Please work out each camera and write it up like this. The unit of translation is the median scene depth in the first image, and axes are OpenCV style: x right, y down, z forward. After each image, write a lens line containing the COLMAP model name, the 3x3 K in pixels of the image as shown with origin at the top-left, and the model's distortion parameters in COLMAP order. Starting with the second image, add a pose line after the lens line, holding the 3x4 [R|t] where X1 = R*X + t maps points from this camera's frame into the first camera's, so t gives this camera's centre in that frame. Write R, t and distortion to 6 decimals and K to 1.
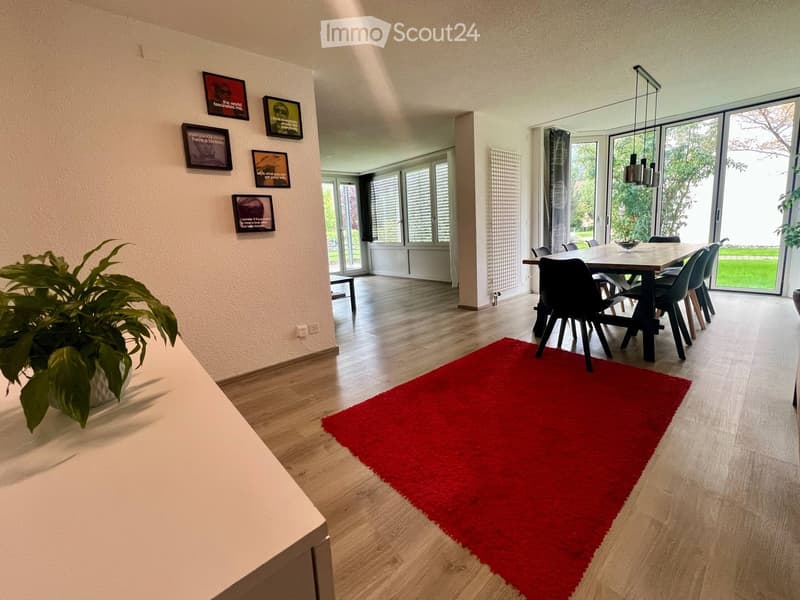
lens RADIAL K [[333.2, 0, 398.6], [0, 333.2, 278.2], [0, 0, 1]] dist [-0.000129, -0.000073]
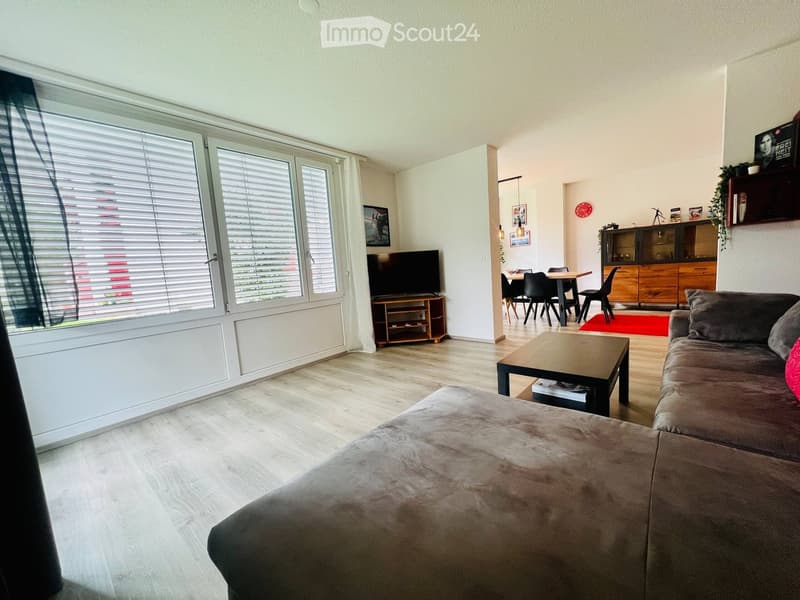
lens RADIAL K [[324.9, 0, 407.3], [0, 324.9, 299.5], [0, 0, 1]] dist [0.000611, 0.000019]
pose [[-0.134107, -0.047572, 0.989824, -0.748218], [0.217496, 0.973080, 0.076235, -0.167736], [-0.966805, 0.225506, -0.120150, 1.424064]]
